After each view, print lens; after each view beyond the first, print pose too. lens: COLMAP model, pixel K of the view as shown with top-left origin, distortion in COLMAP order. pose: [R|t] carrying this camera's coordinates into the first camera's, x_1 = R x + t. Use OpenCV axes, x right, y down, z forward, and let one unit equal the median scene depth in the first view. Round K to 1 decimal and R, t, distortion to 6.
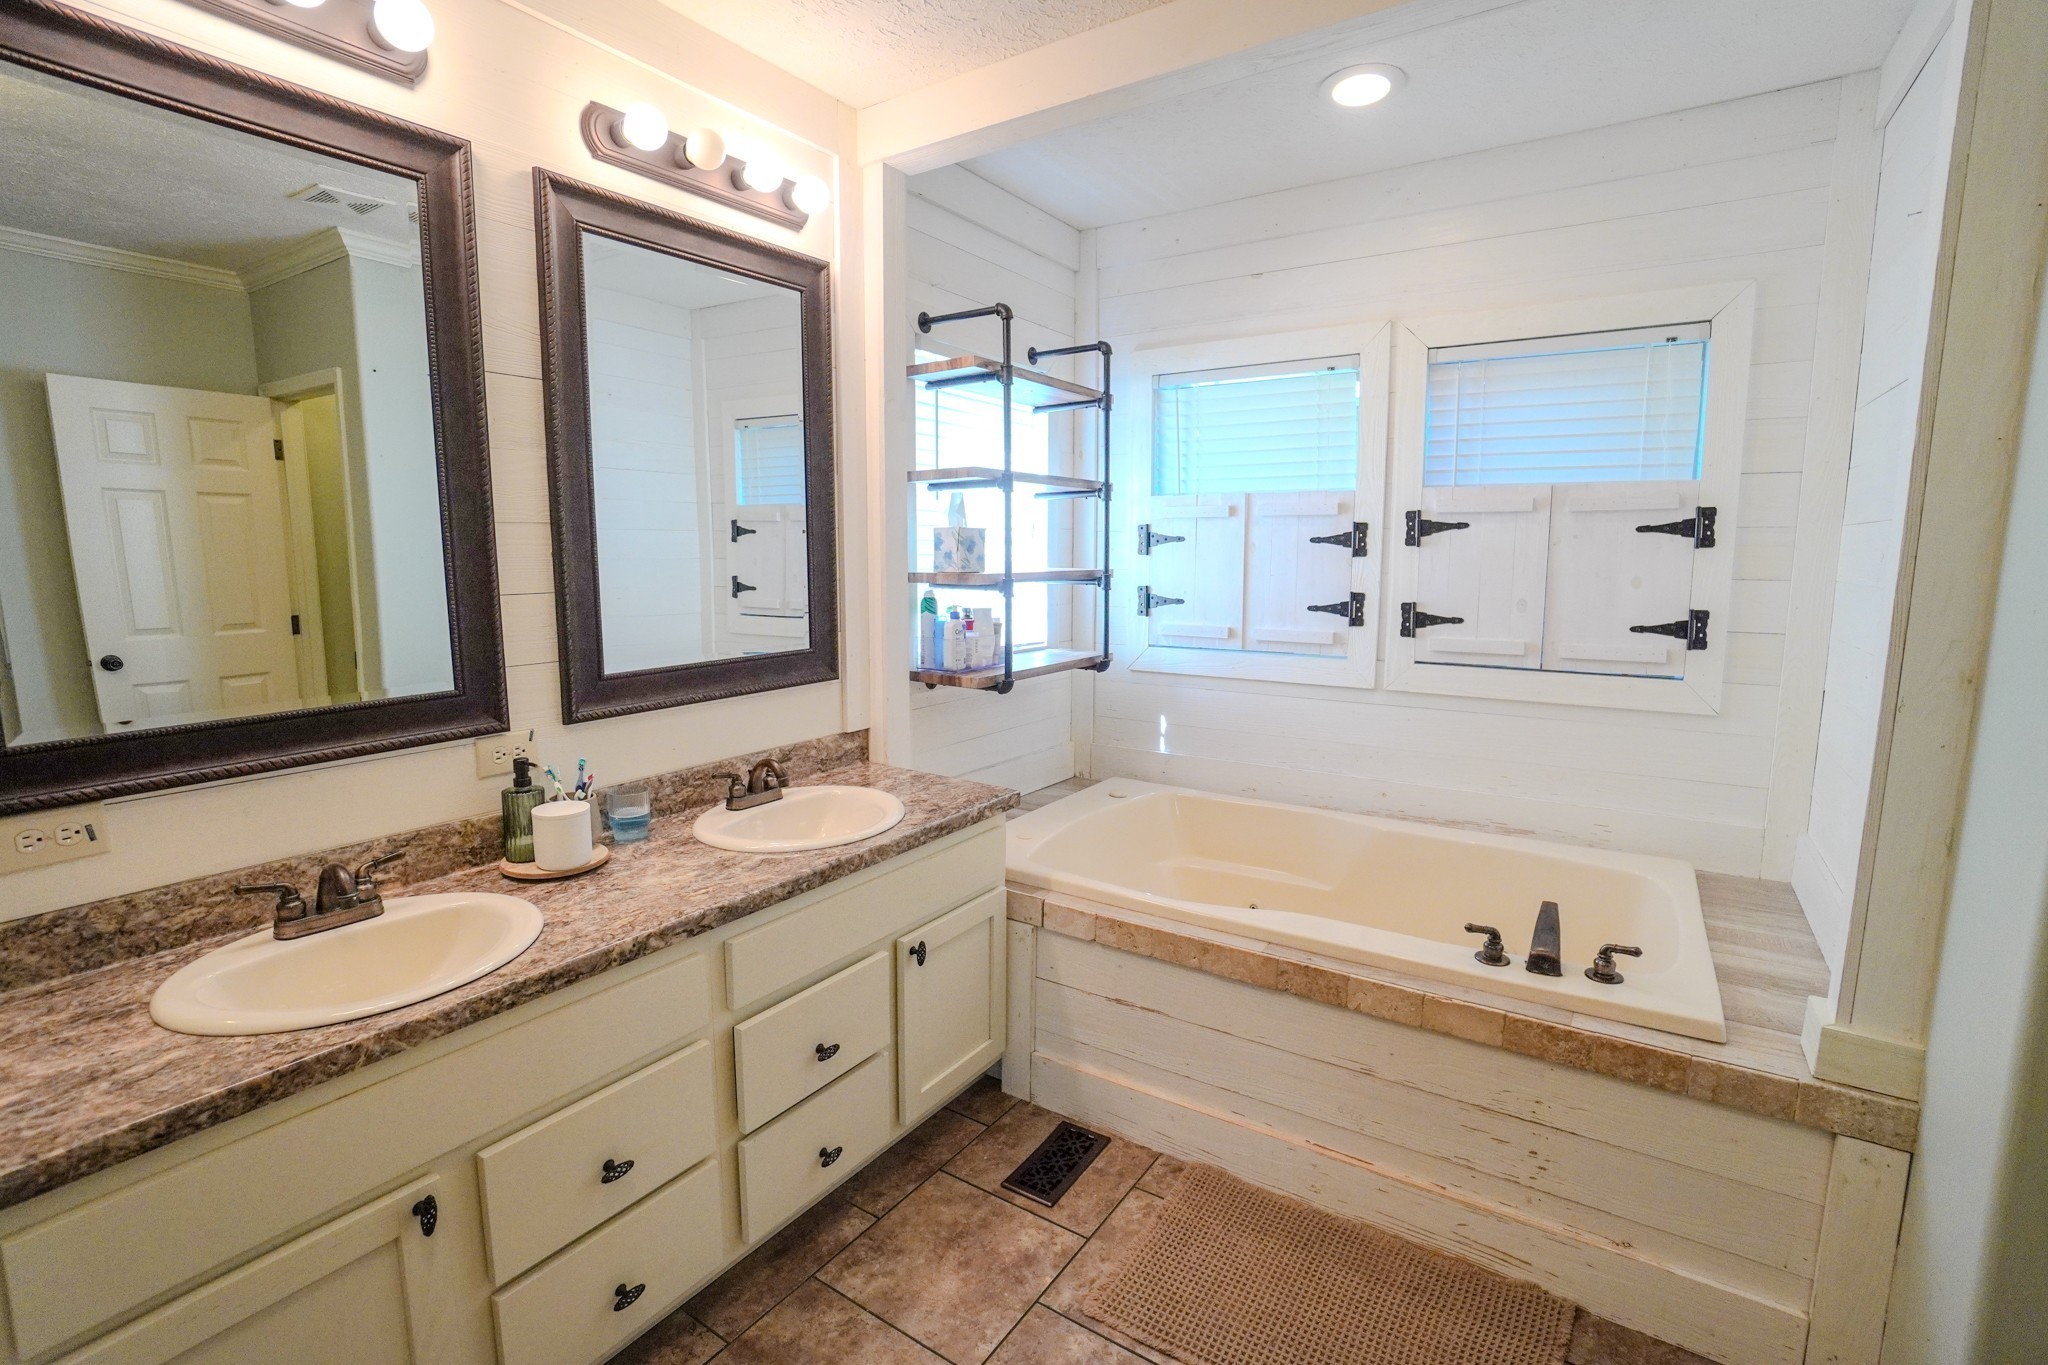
lens RADIAL K [[937.6, 0, 1045.2], [0, 937.6, 680.7], [0, 0, 1]] dist [-0.062060, 0.021956]
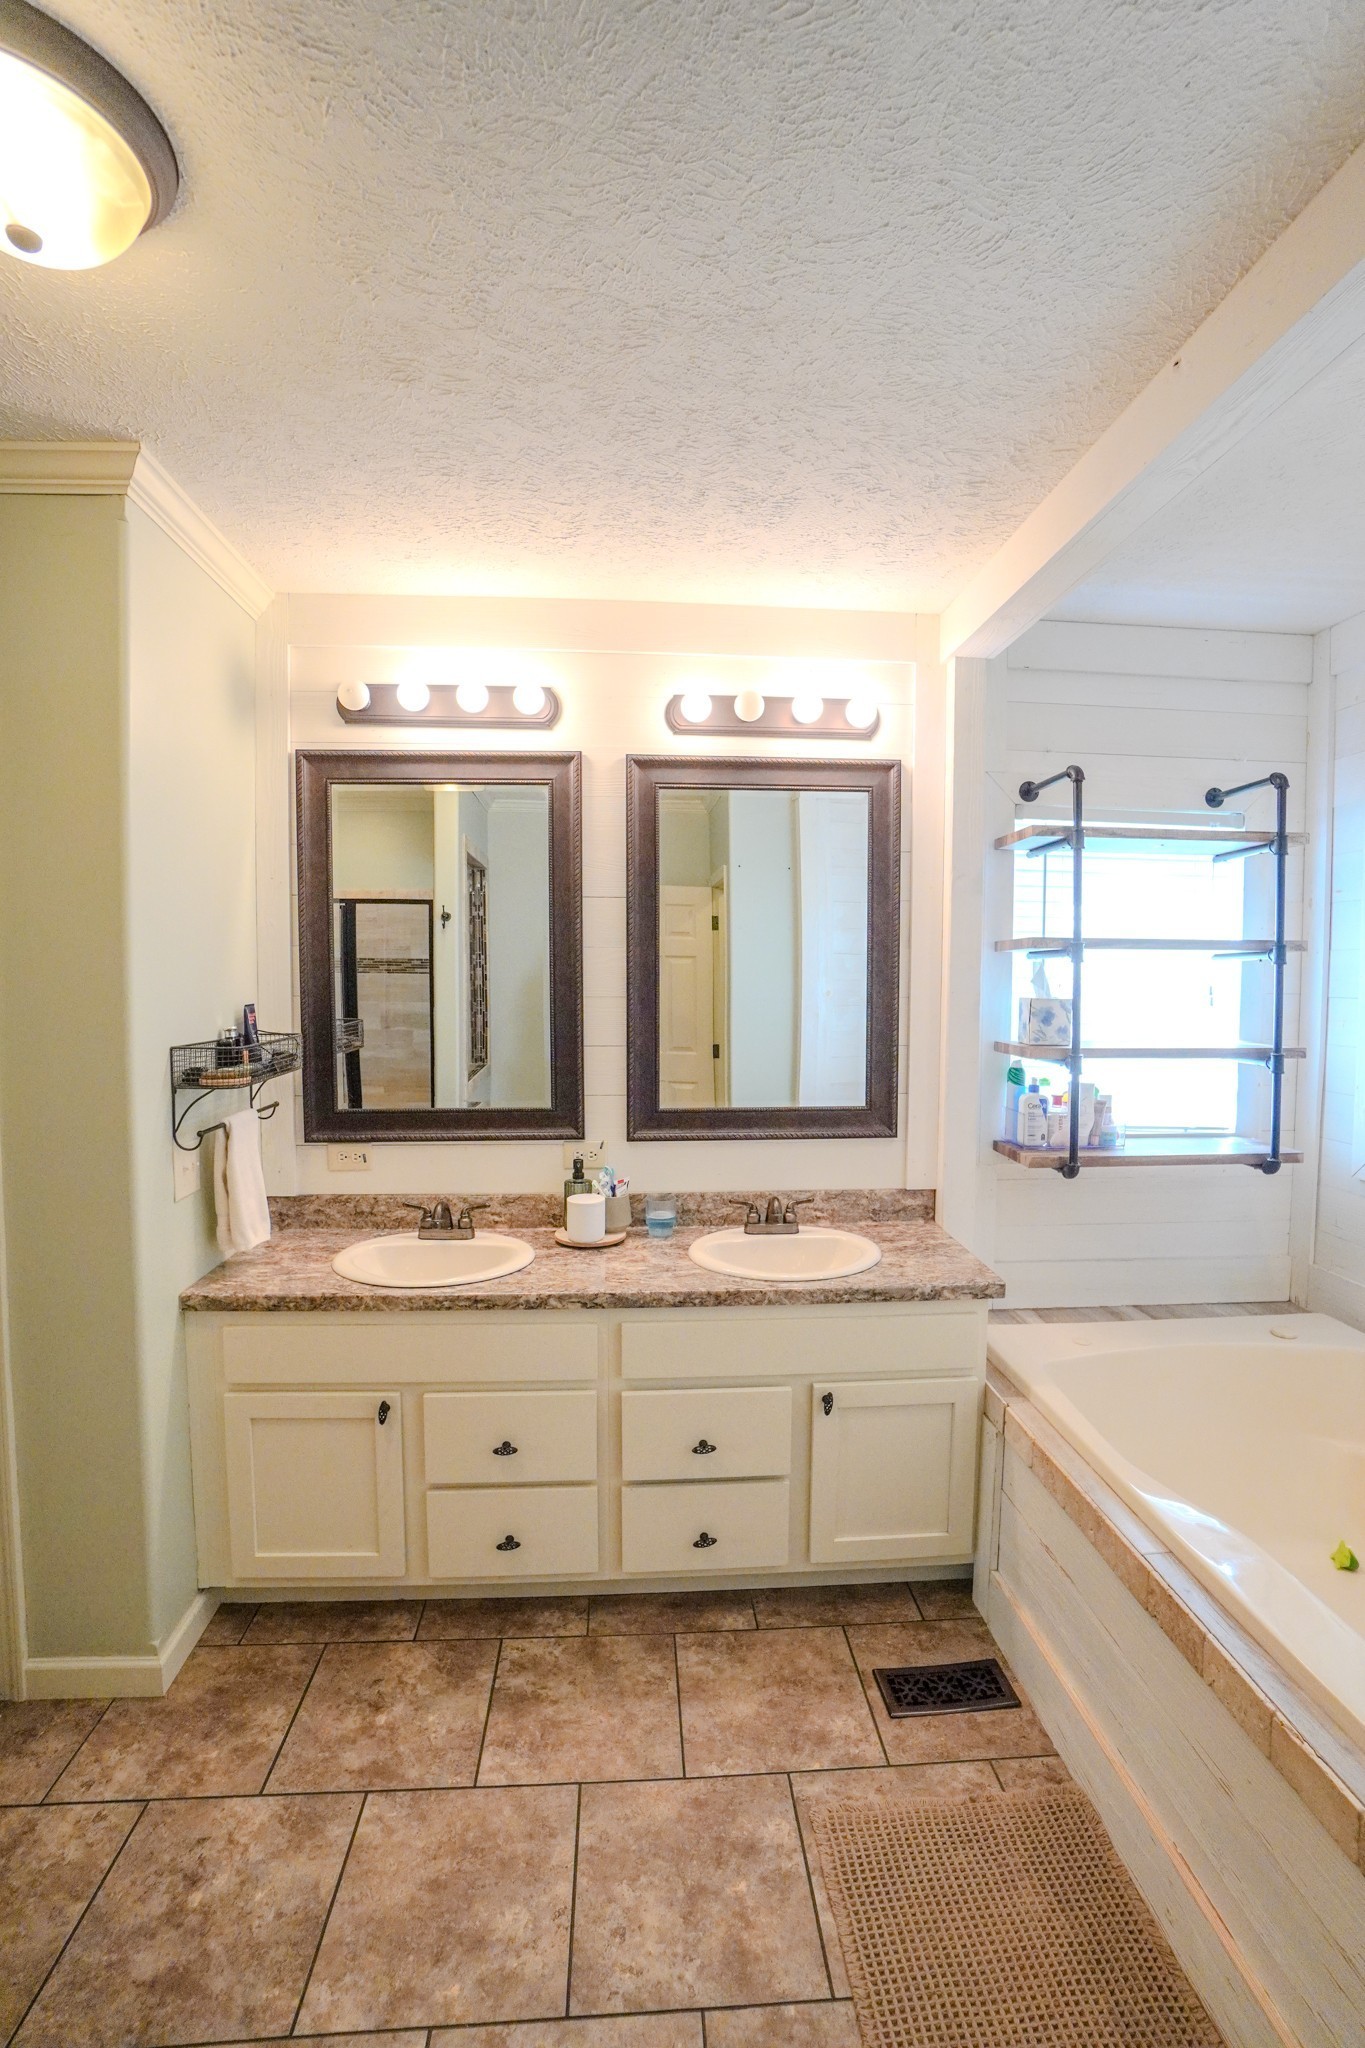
lens RADIAL K [[937.6, 0, 682.5], [0, 937.6, 1024.0], [0, 0, 1]] dist [-0.062060, 0.021956]
pose [[0.607824, 0.042722, -0.792922, 0.620484], [-0.116405, 0.992558, -0.035753, -0.084457], [0.785493, 0.114032, 0.608274, 0.188270]]
